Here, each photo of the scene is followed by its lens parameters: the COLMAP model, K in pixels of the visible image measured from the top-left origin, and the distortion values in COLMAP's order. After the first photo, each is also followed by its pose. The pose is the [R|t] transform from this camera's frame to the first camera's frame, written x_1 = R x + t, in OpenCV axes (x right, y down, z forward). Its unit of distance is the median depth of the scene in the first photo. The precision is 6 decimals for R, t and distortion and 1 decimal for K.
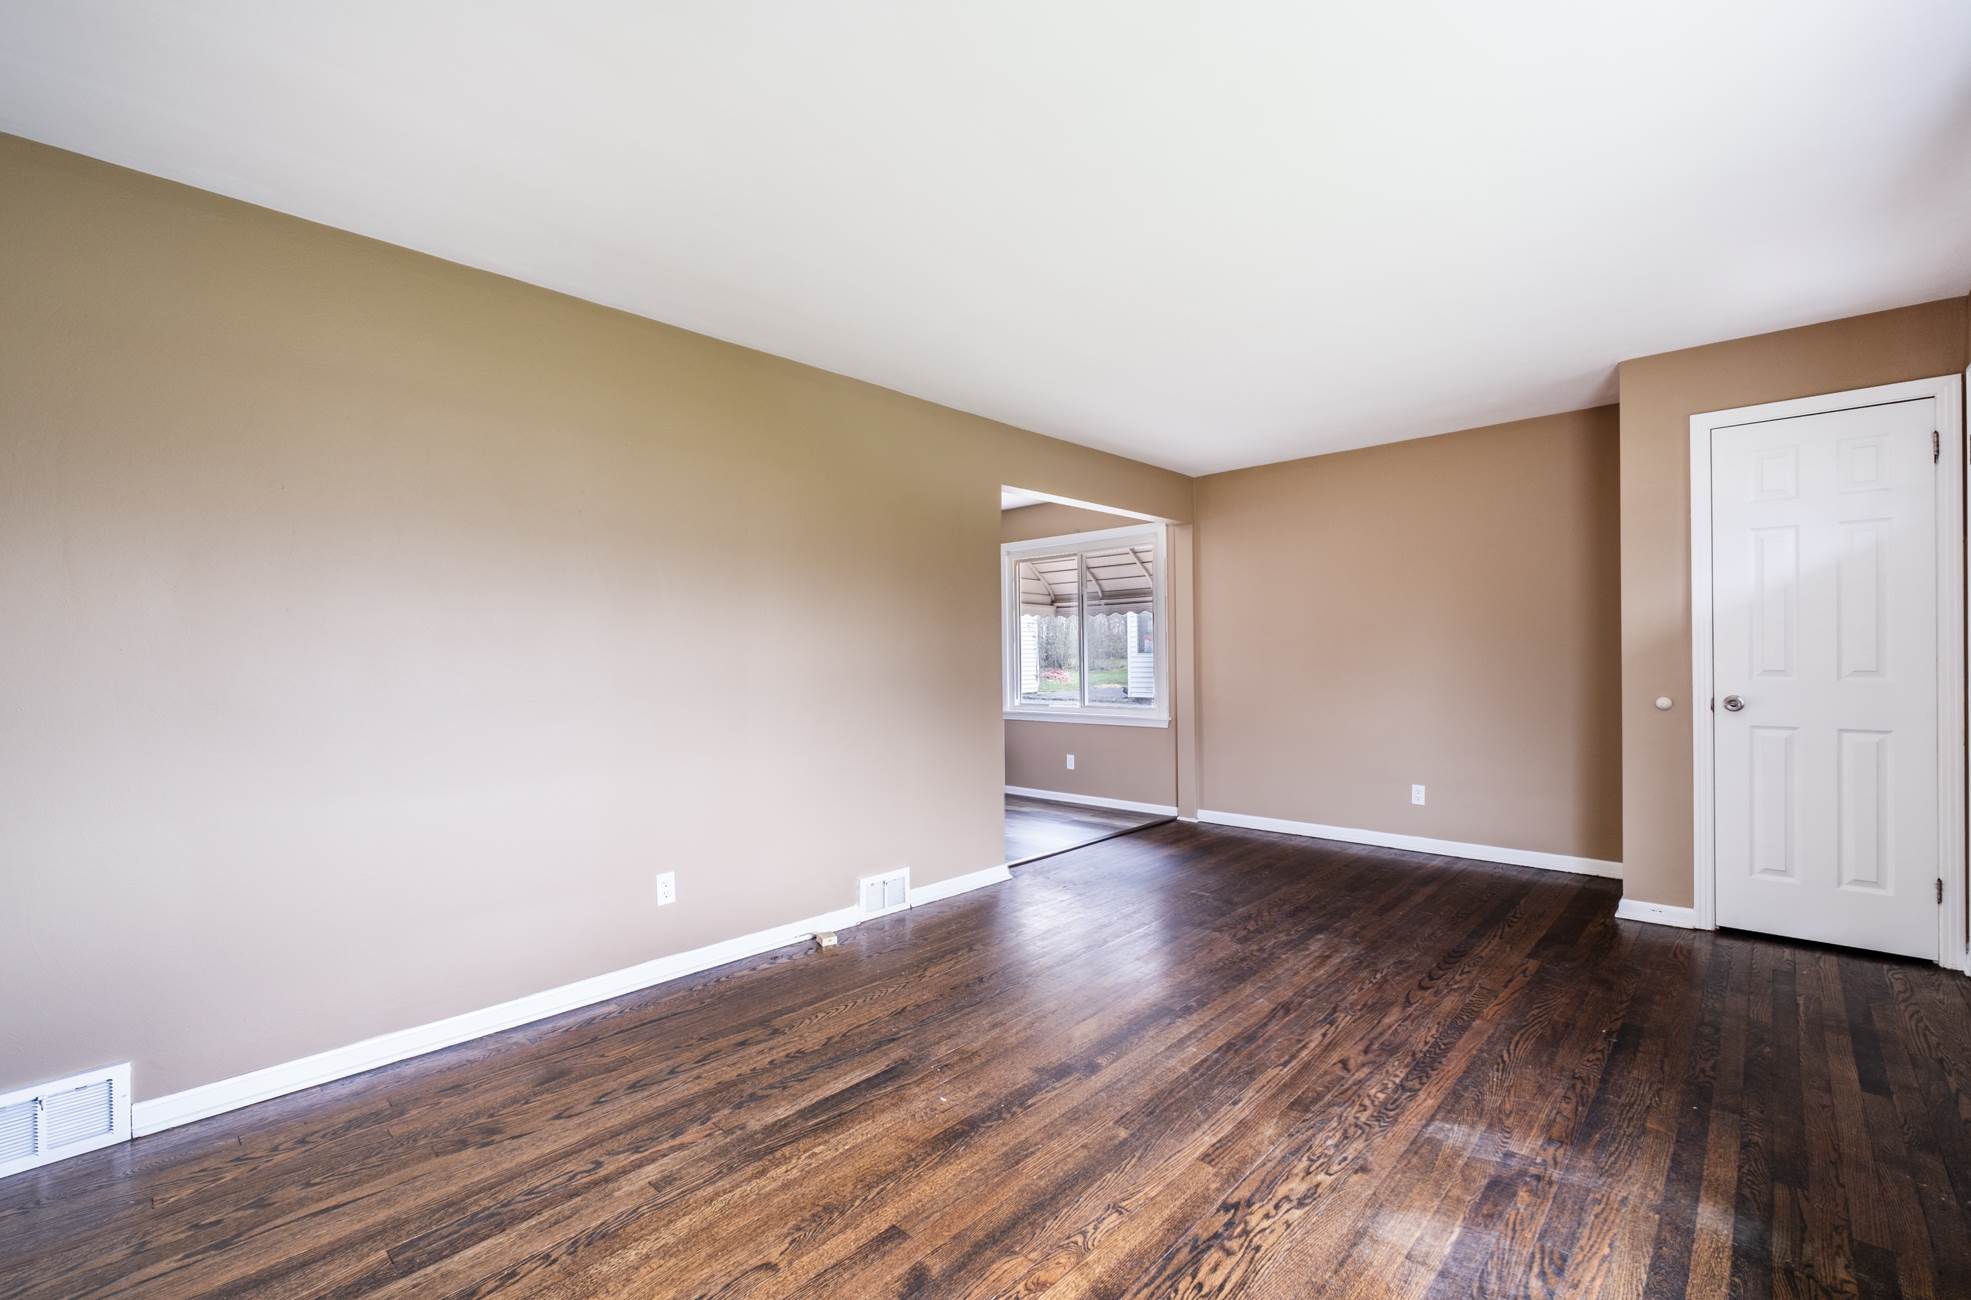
lens RADIAL K [[834.6, 0, 984.9], [0, 834.6, 660.9], [0, 0, 1]] dist [-0.002852, -0.000129]
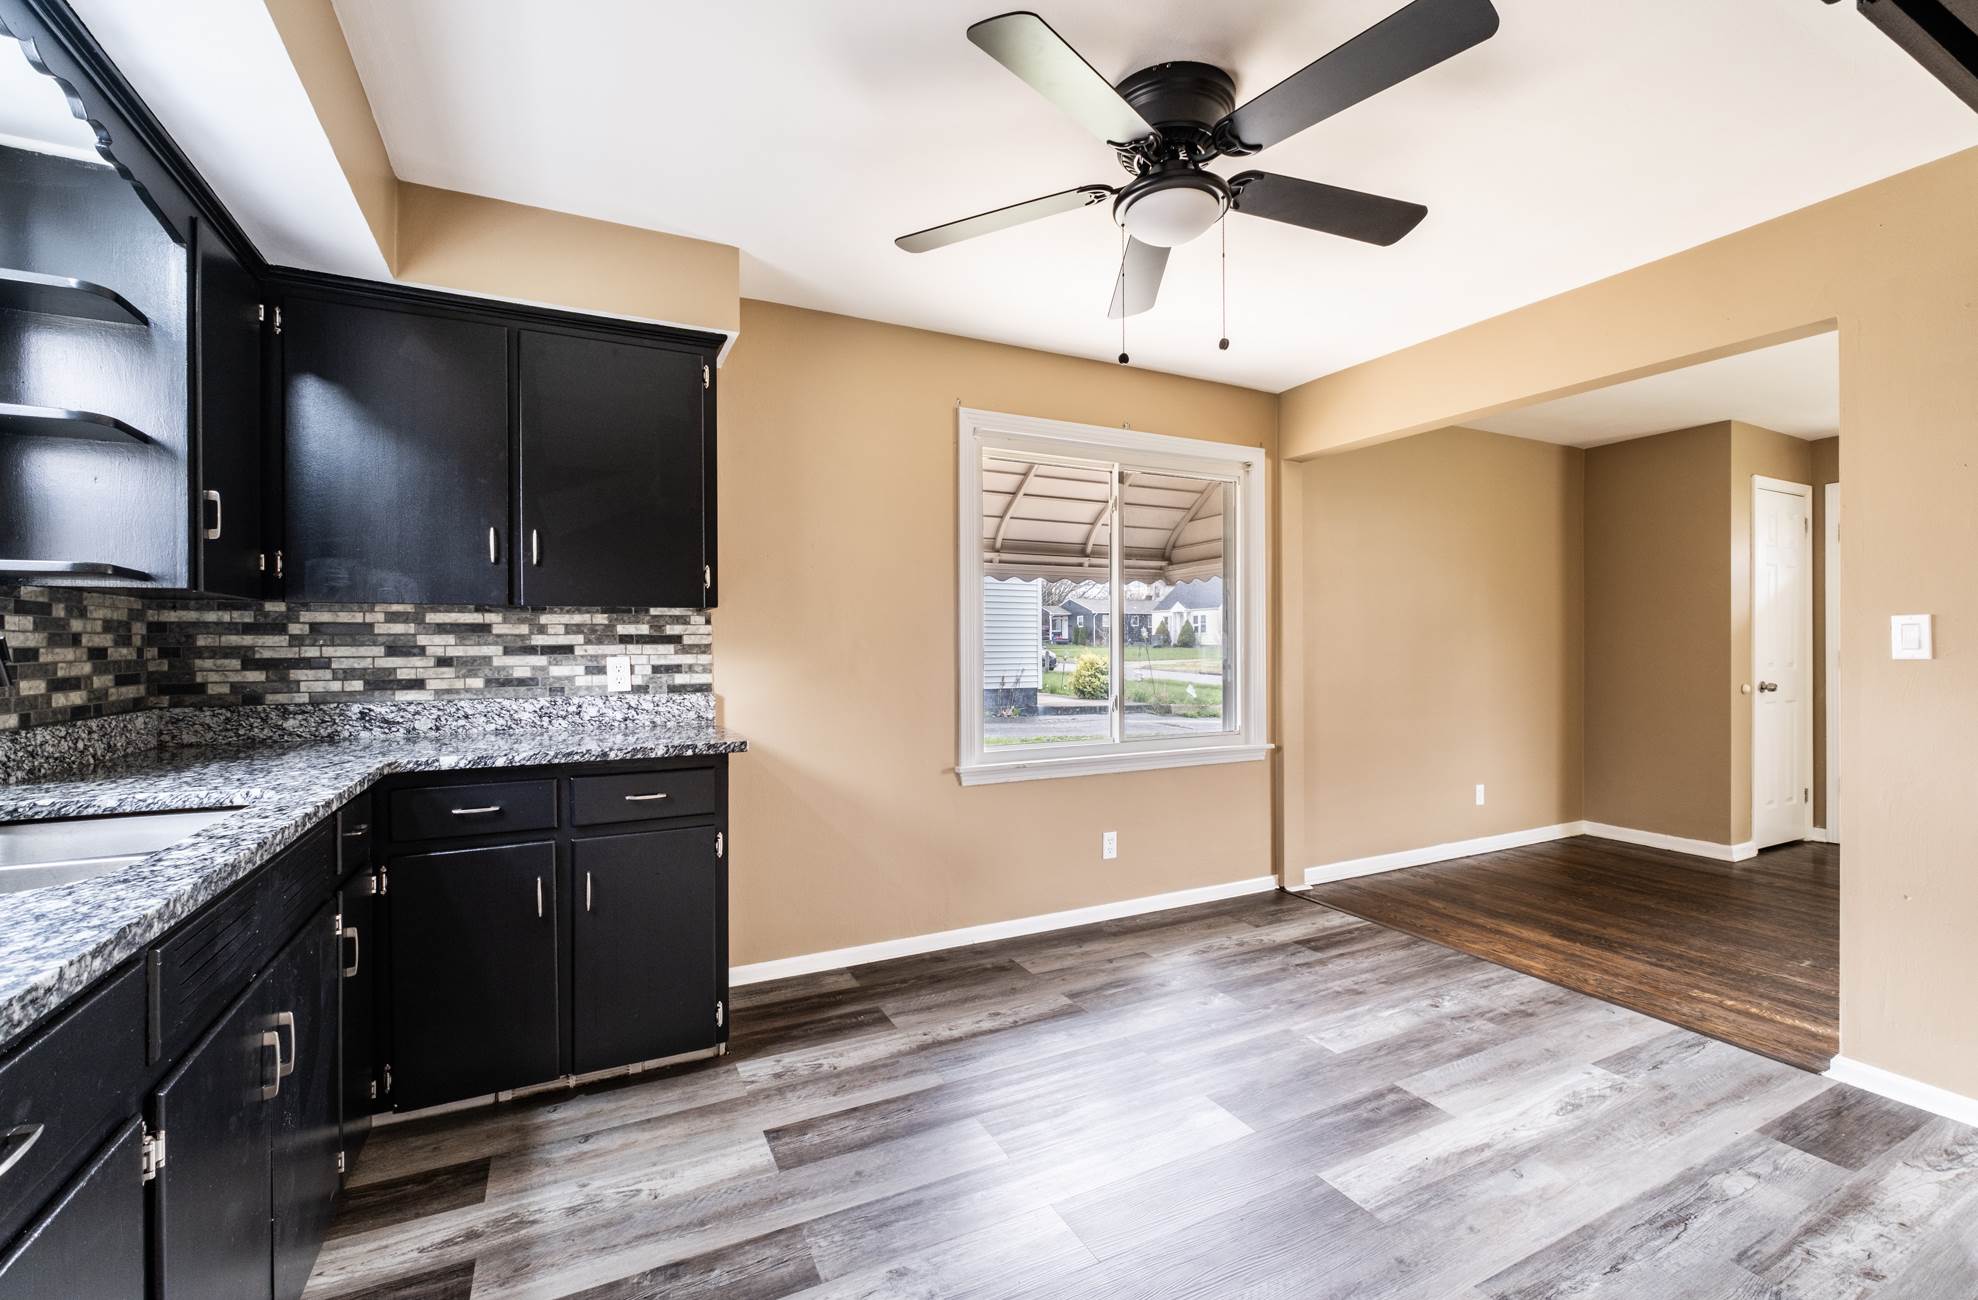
lens RADIAL K [[842.0, 0, 985.6], [0, 842.0, 647.4], [0, 0, 1]] dist [-0.002146, 0.000304]
pose [[0.337971, 0.009610, 0.941107, -1.198087], [0.002905, 0.999932, -0.011254, -0.004380], [-0.941152, 0.006537, 0.337921, 2.413849]]
